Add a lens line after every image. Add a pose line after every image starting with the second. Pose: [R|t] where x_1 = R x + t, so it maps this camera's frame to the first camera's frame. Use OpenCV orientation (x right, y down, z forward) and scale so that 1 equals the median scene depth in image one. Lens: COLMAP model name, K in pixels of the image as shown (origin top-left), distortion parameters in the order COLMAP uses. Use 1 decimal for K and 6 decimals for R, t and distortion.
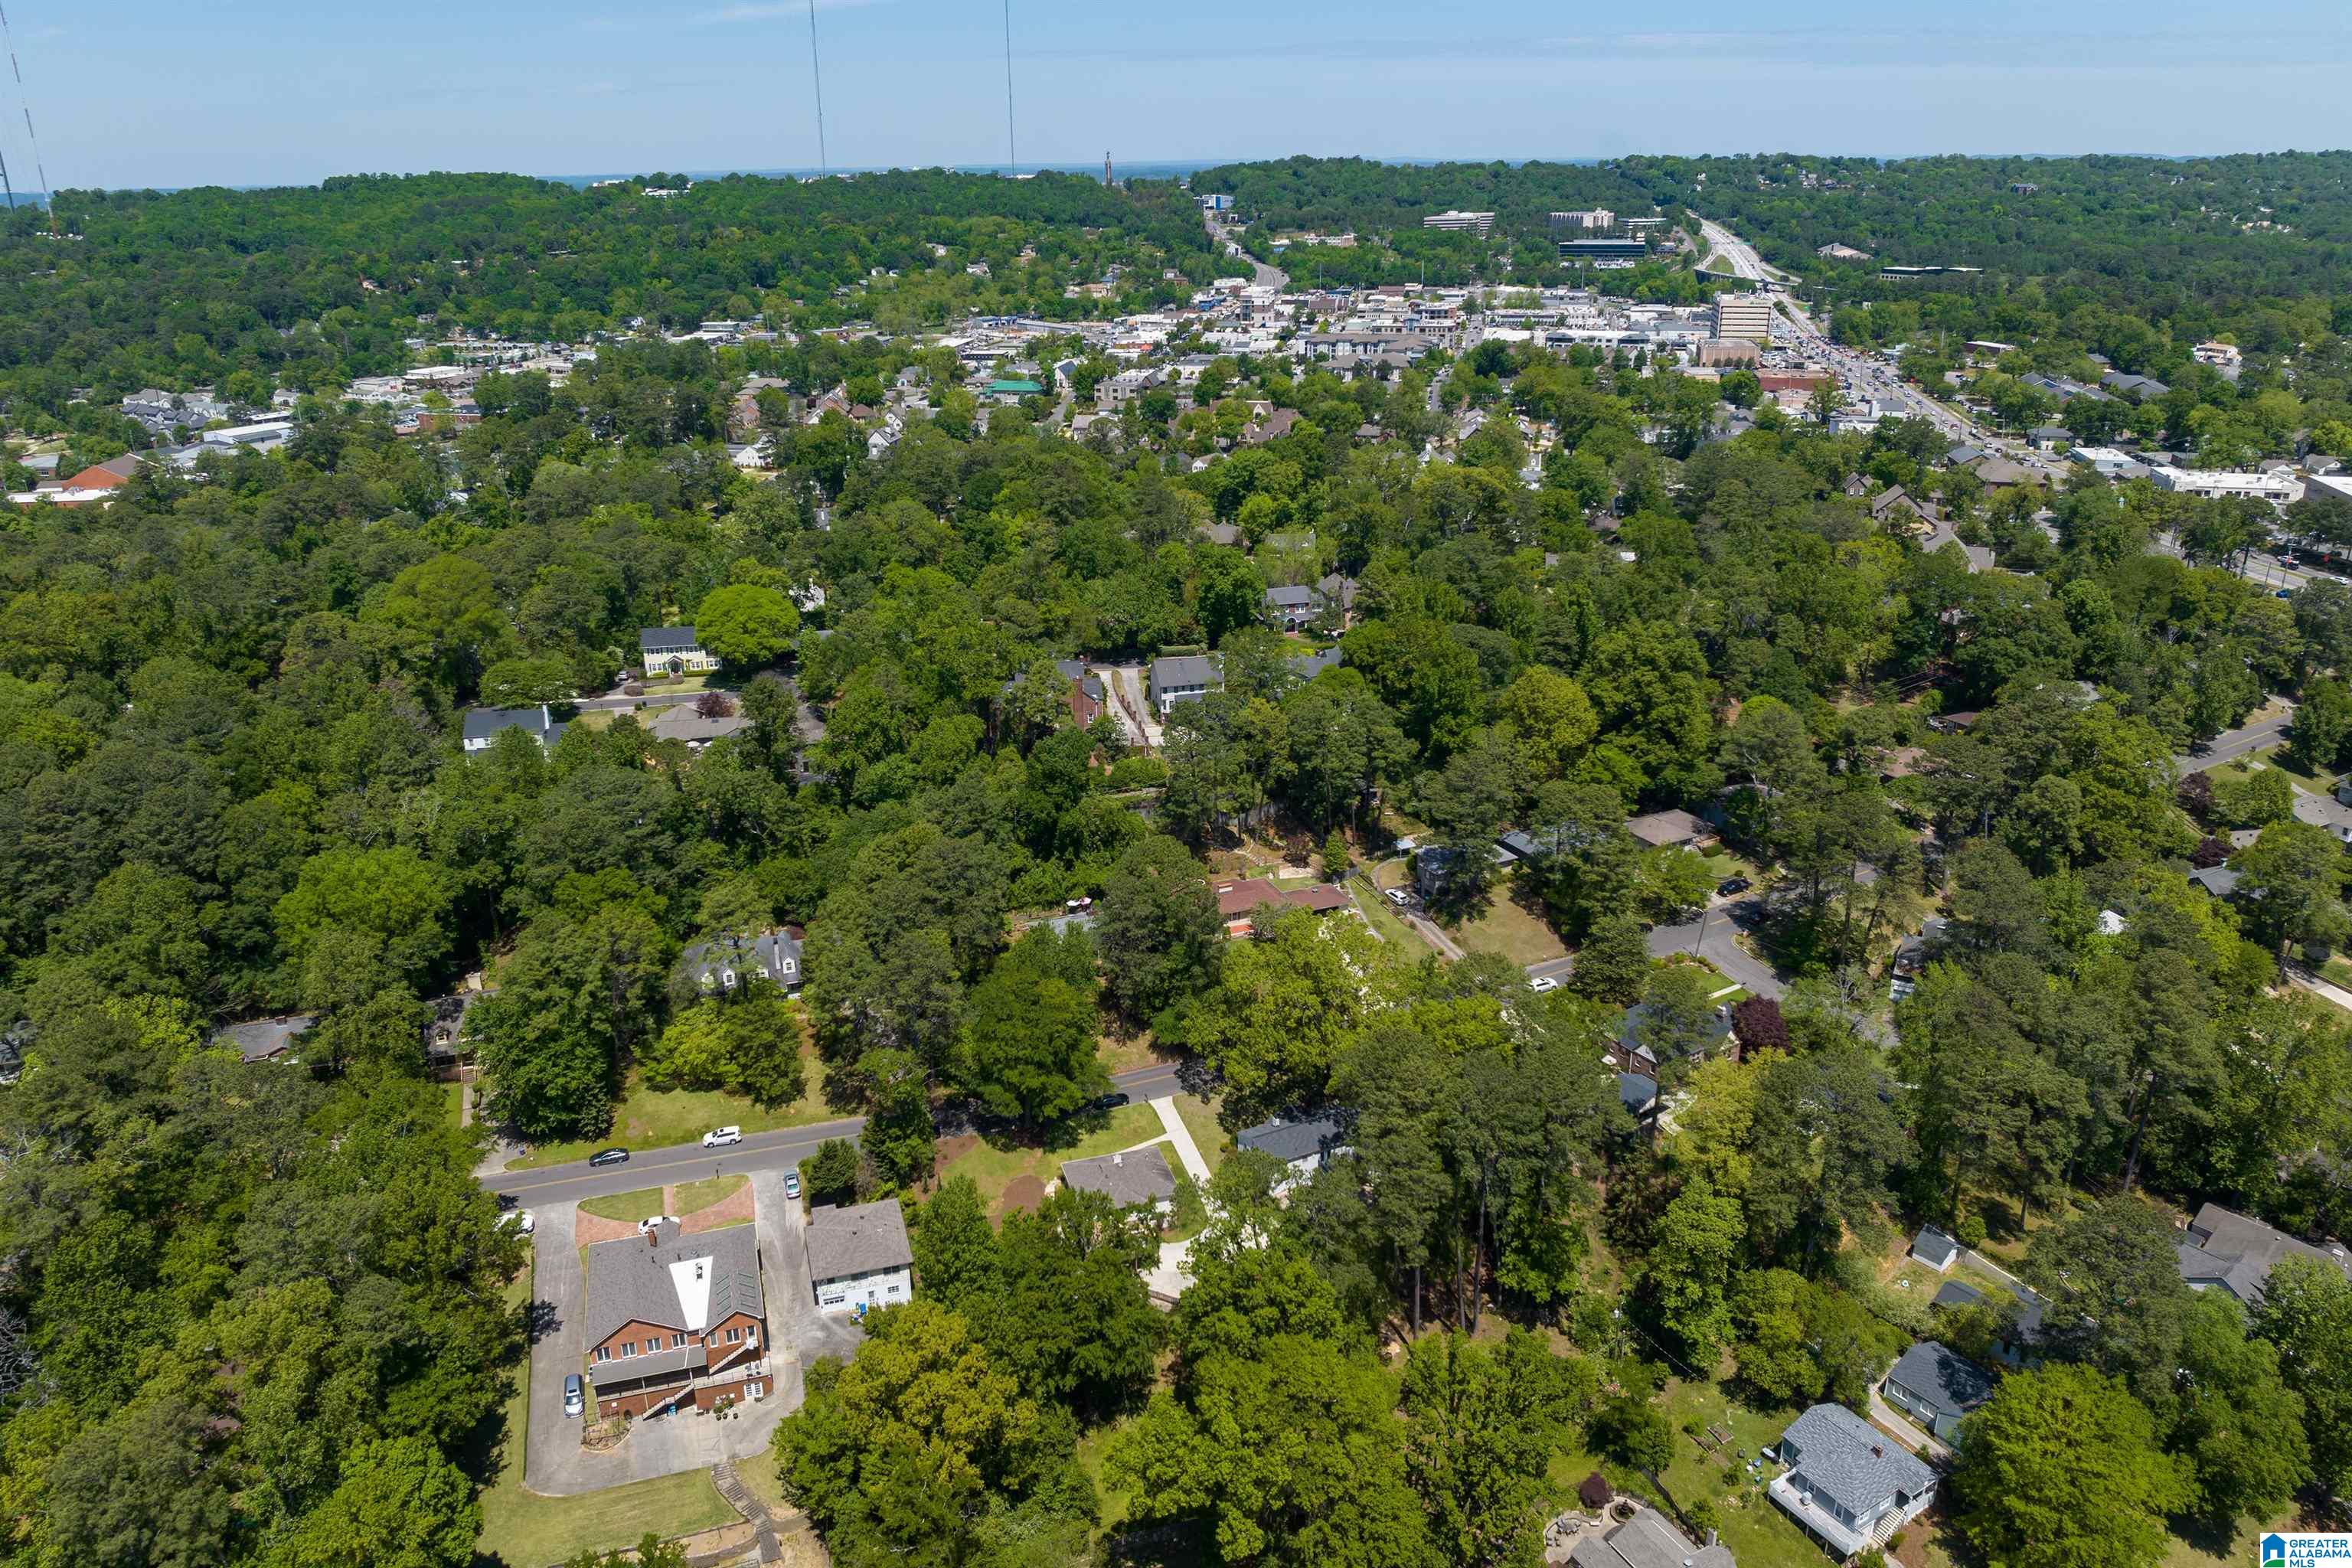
lens RADIAL K [[1667.6, 0, 1176.0], [0, 1667.6, 784.0], [0, 0, 1]] dist [-0.028172, -0.001450]
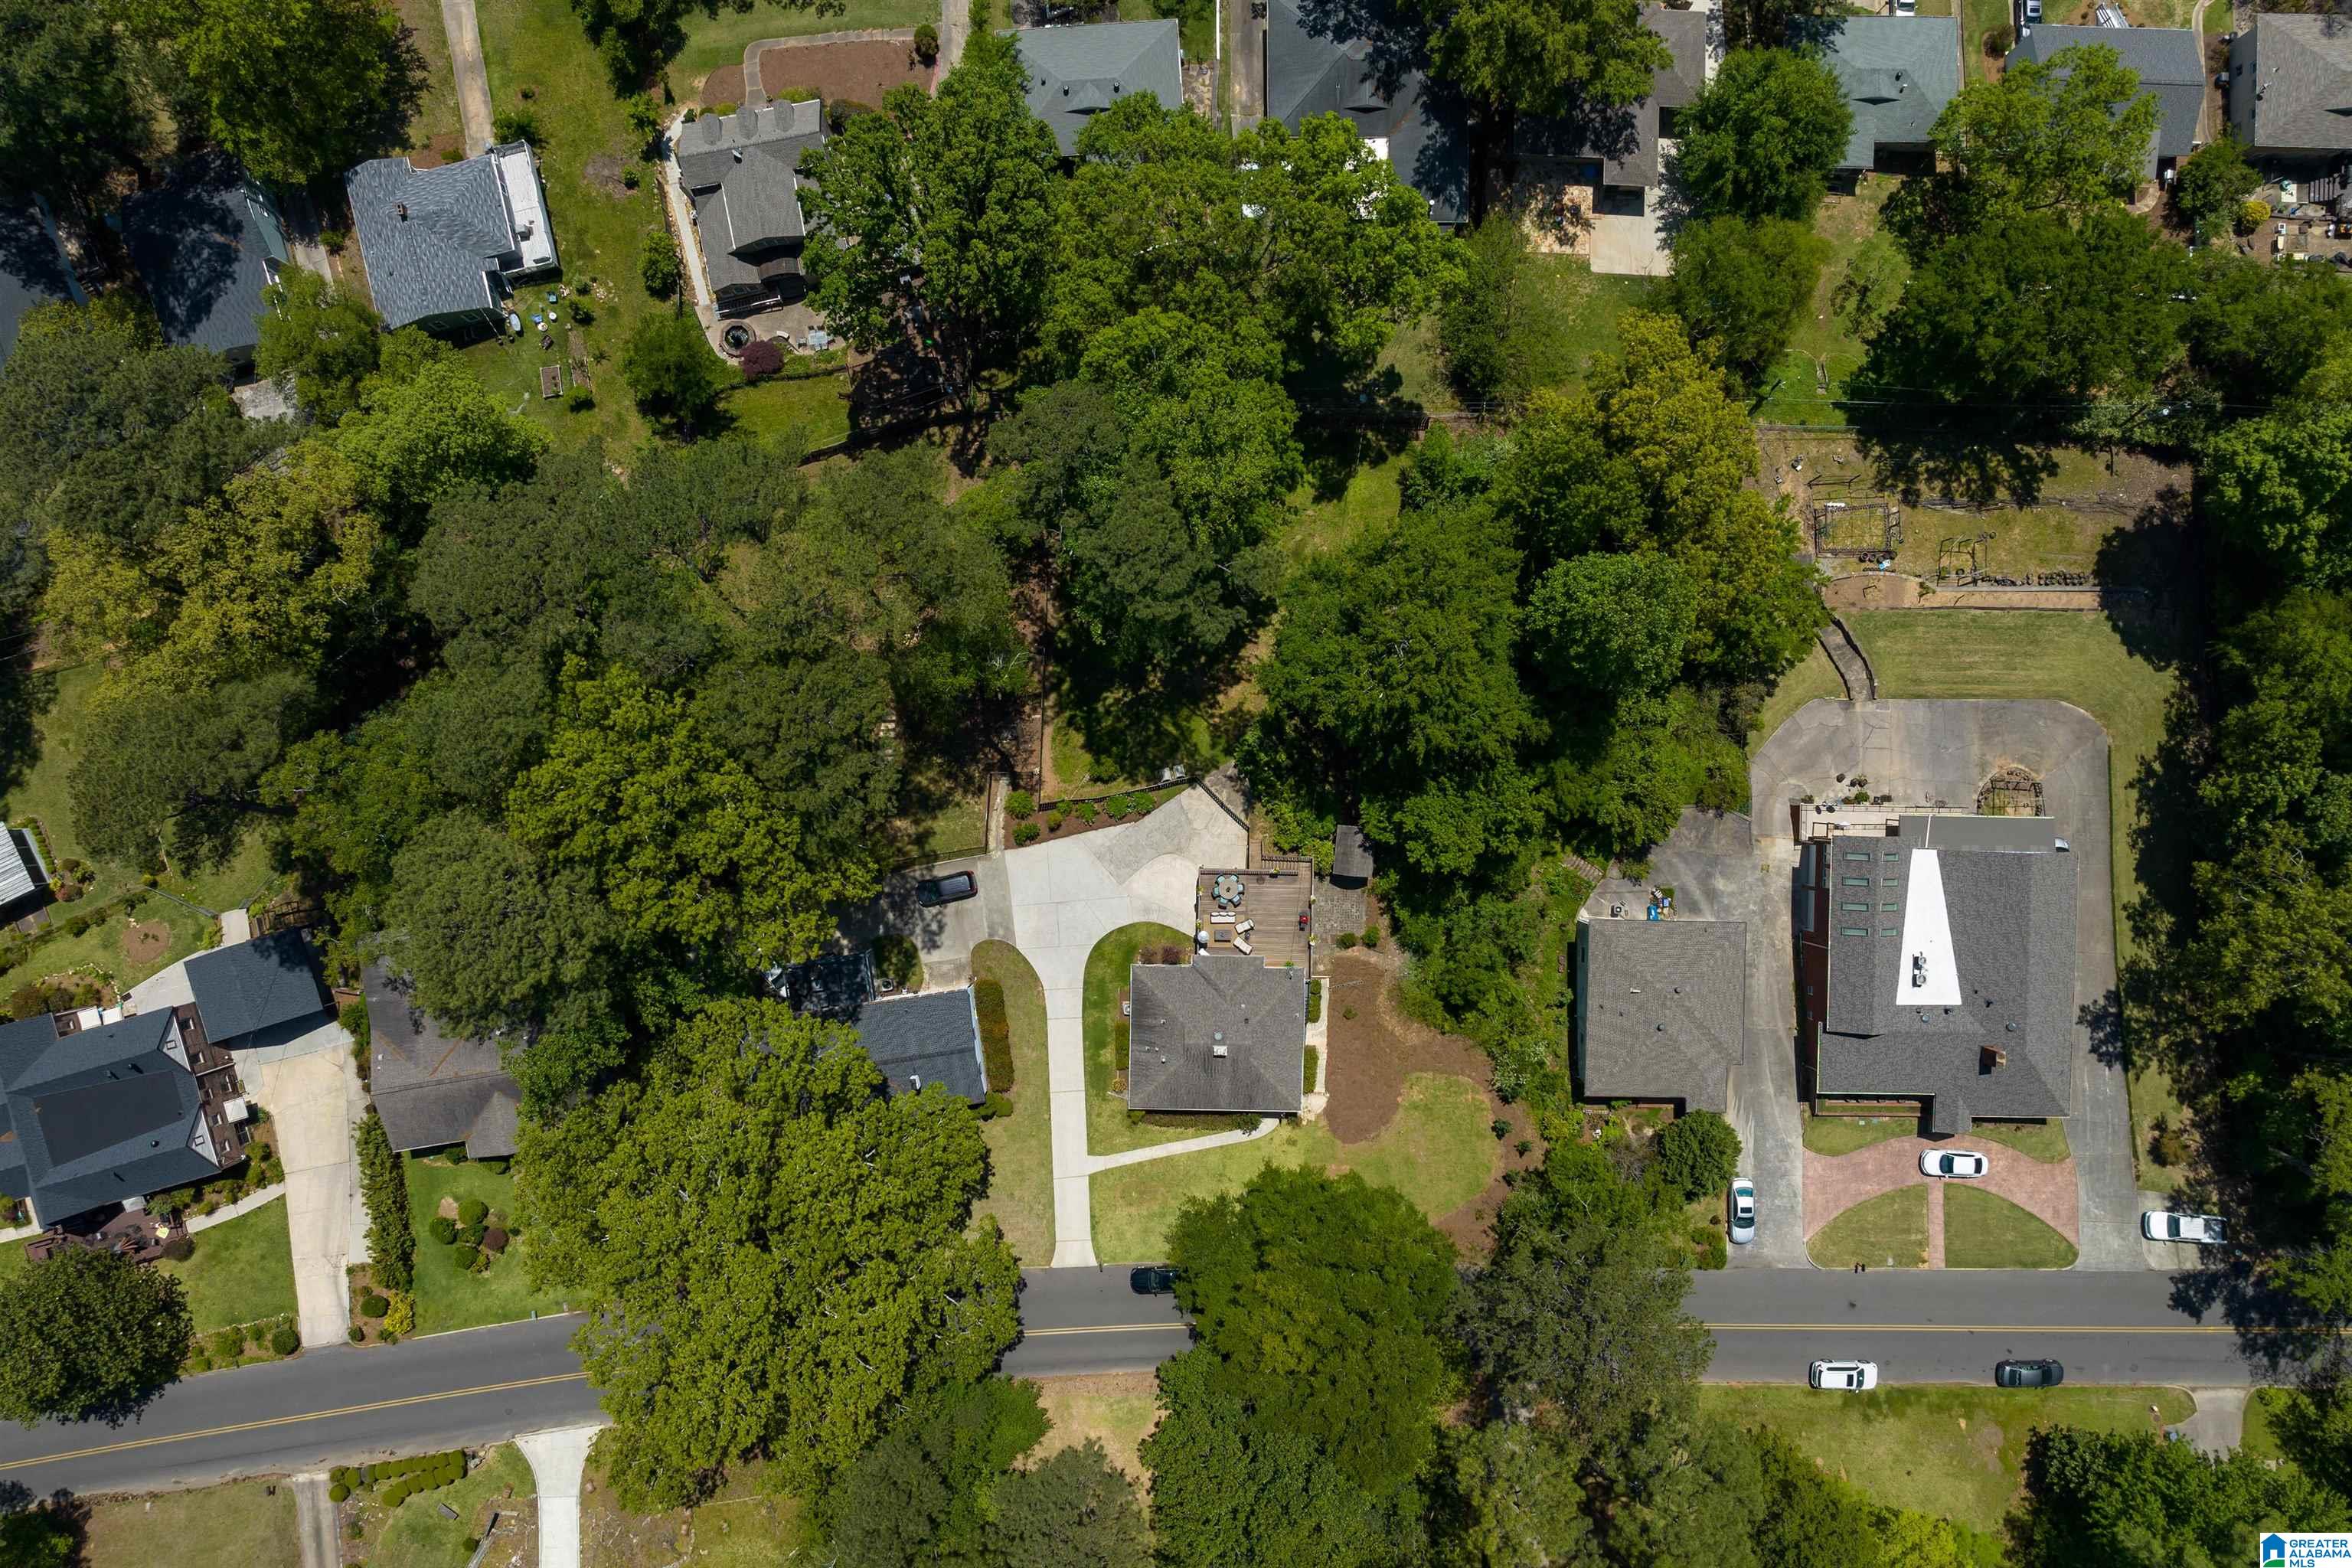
lens RADIAL K [[1667.6, 0, 1176.0], [0, 1667.6, 784.0], [0, 0, 1]] dist [-0.028172, -0.001450]
pose [[-0.951904, -0.306207, -0.010784, 0.015287], [0.104732, -0.358252, 0.927732, -0.303642], [-0.287942, 0.881982, 0.373091, 0.774916]]
